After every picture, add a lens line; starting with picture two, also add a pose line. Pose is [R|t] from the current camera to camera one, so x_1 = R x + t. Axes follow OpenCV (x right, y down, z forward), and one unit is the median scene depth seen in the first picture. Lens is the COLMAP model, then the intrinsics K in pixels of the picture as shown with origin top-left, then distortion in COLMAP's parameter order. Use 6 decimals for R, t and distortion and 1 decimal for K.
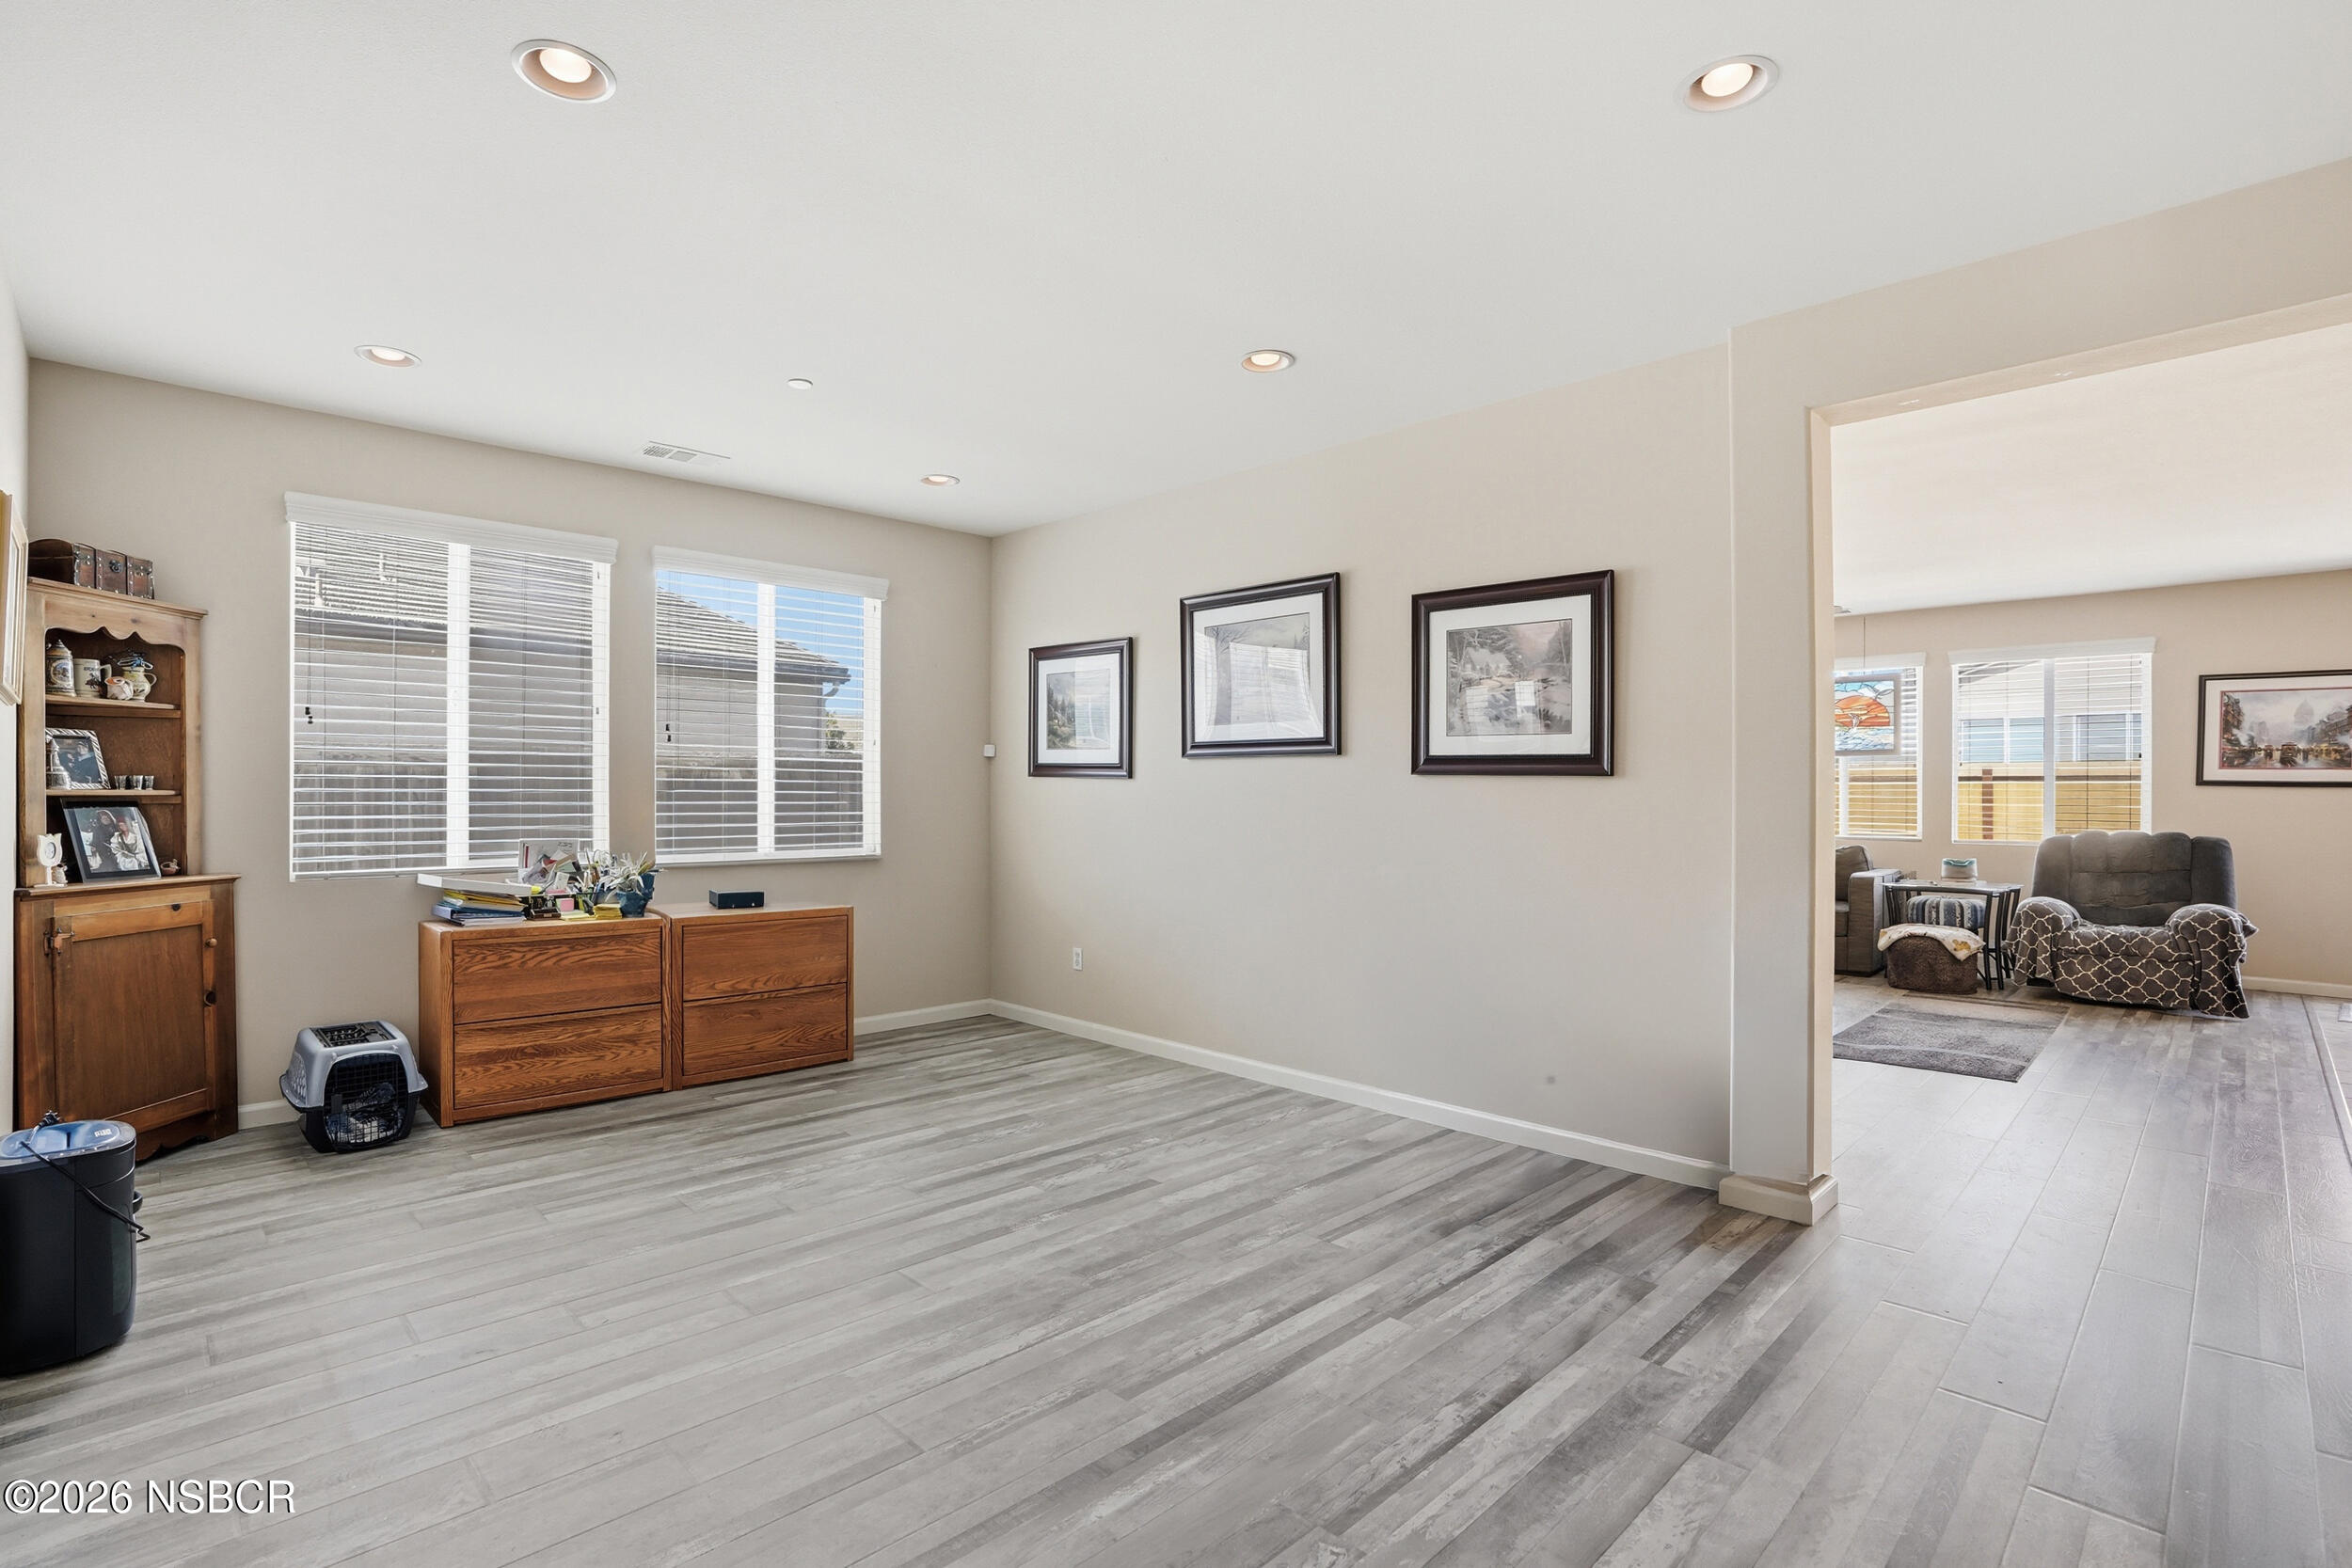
lens RADIAL K [[1101.1, 0, 1165.2], [0, 1101.1, 791.8], [0, 0, 1]] dist [-0.037111, 0.005026]
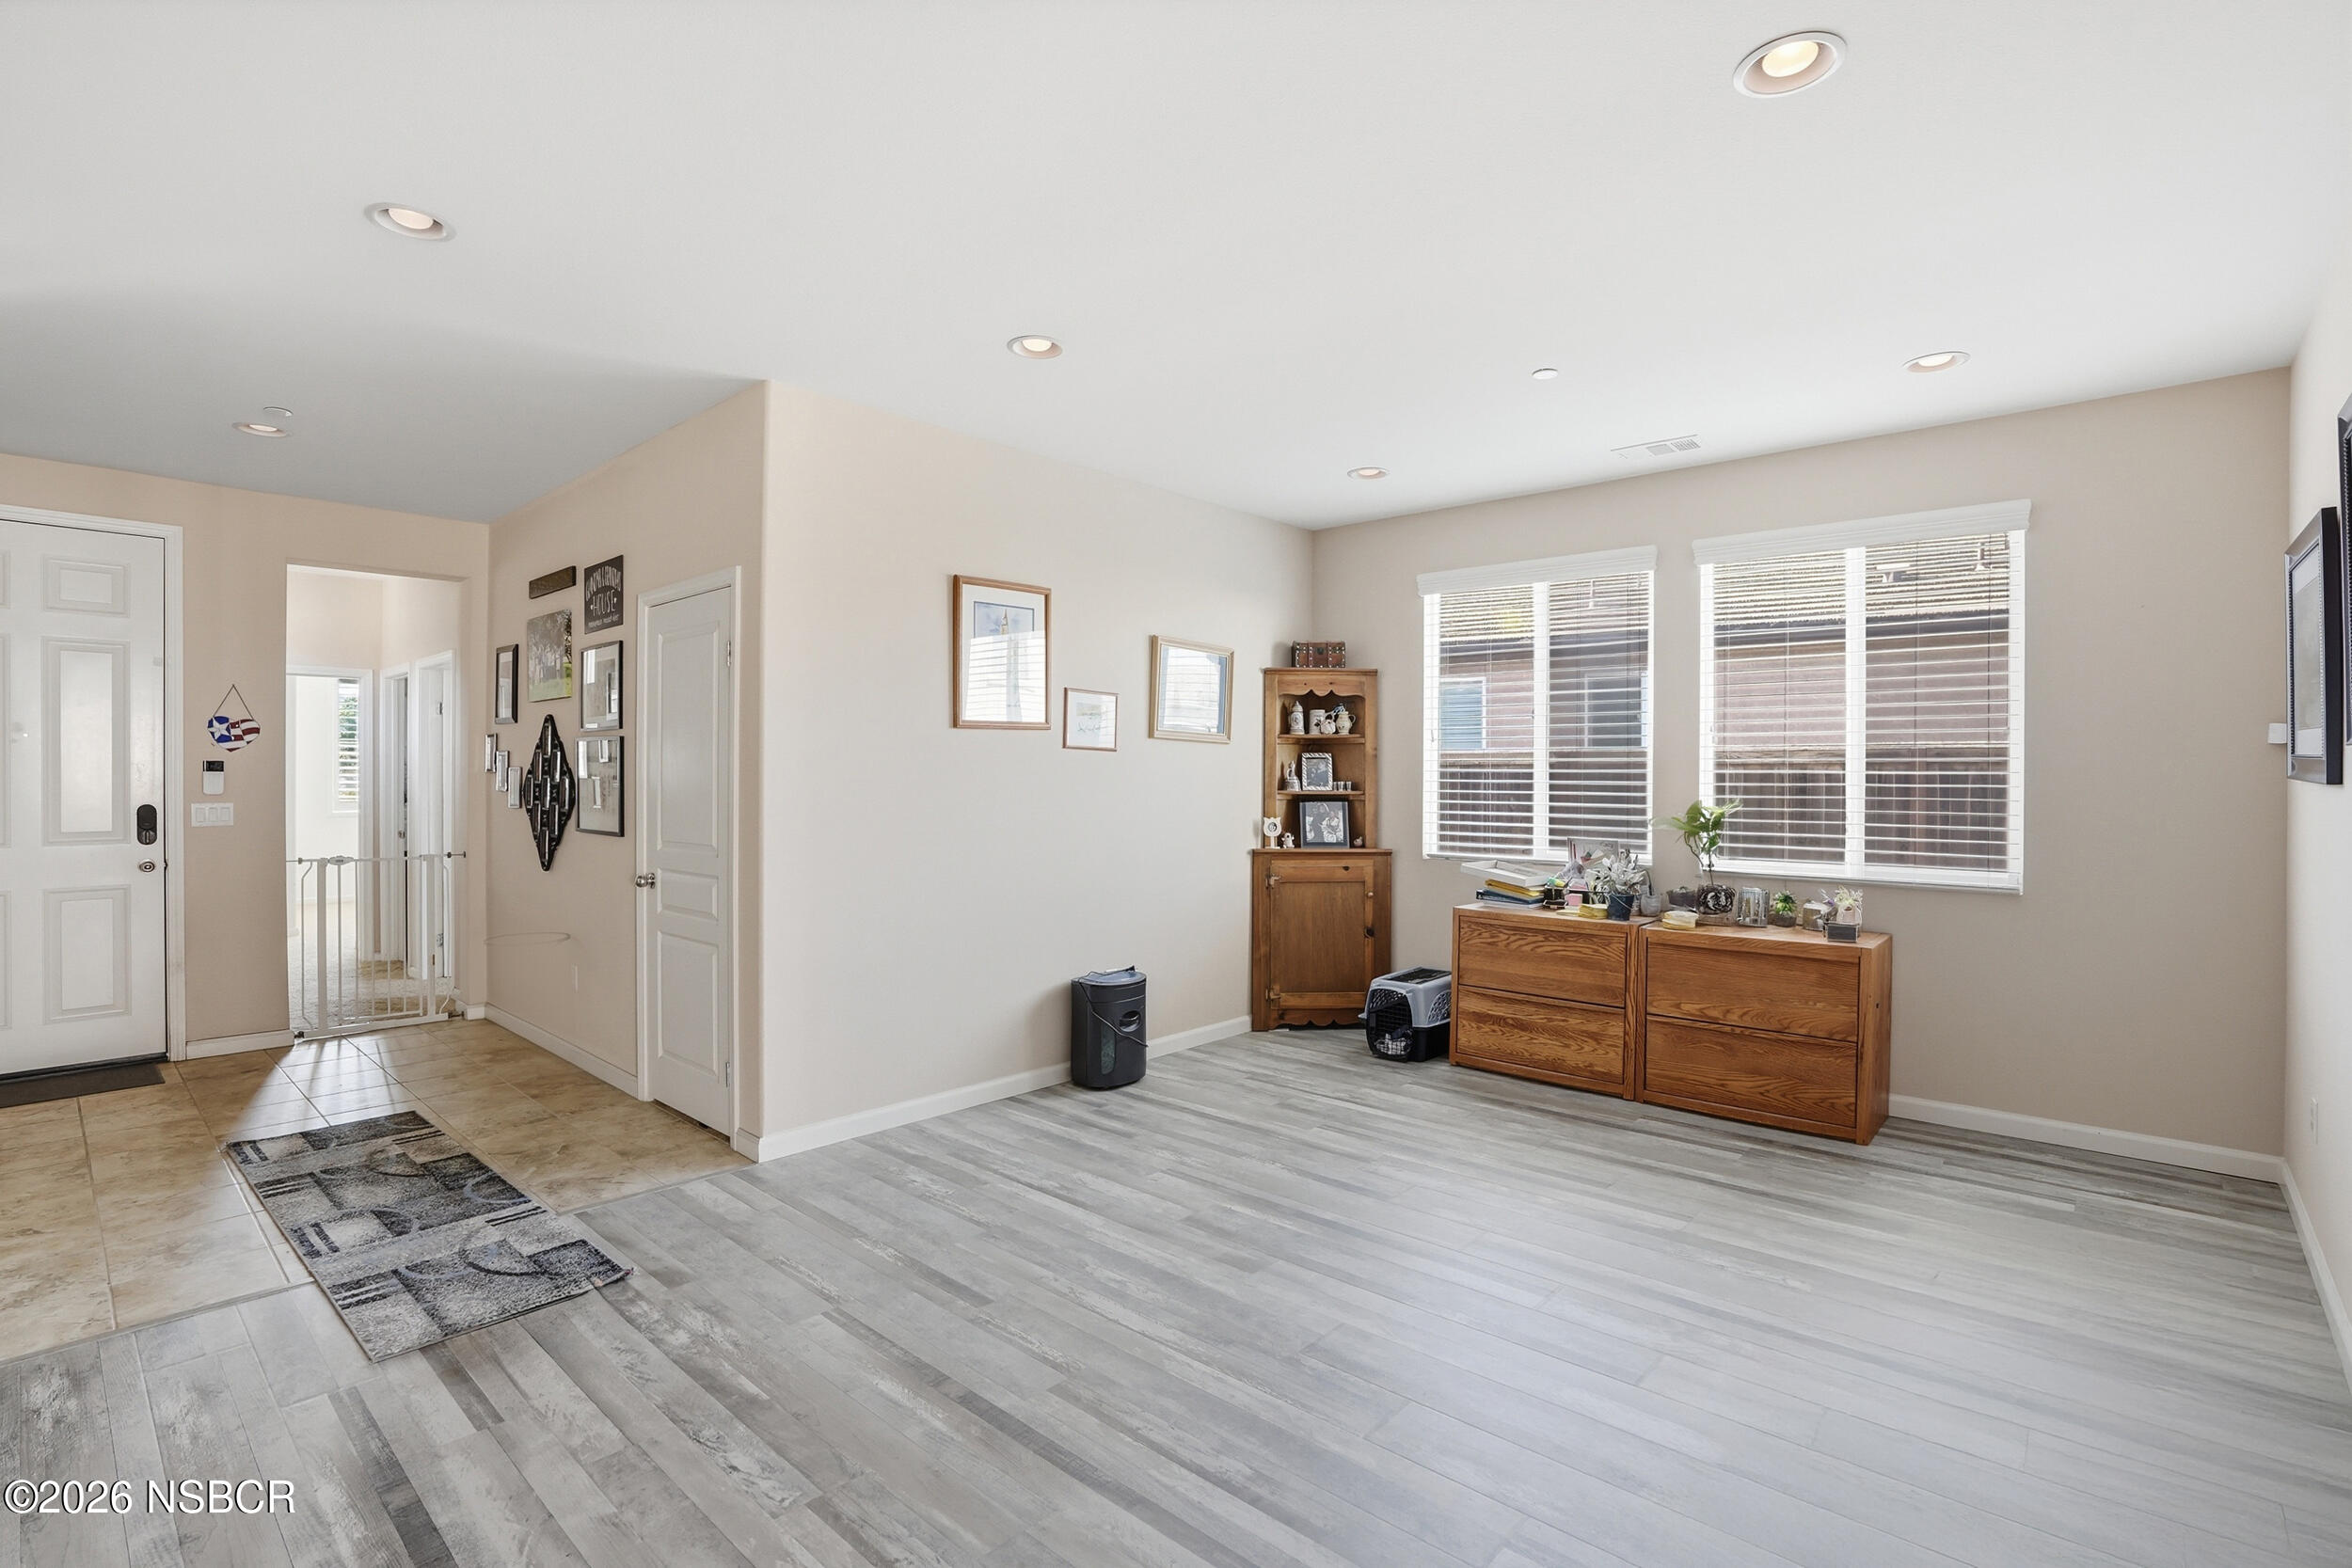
lens RADIAL K [[1115.5, 0, 1163.2], [0, 1115.5, 774.8], [0, 0, 1]] dist [-0.053743, 0.014009]
pose [[0.059772, -0.001027, -0.998212, 0.566651], [0.001491, 0.999998, -0.000939, -0.021326], [0.998211, -0.001432, 0.059773, 0.572992]]
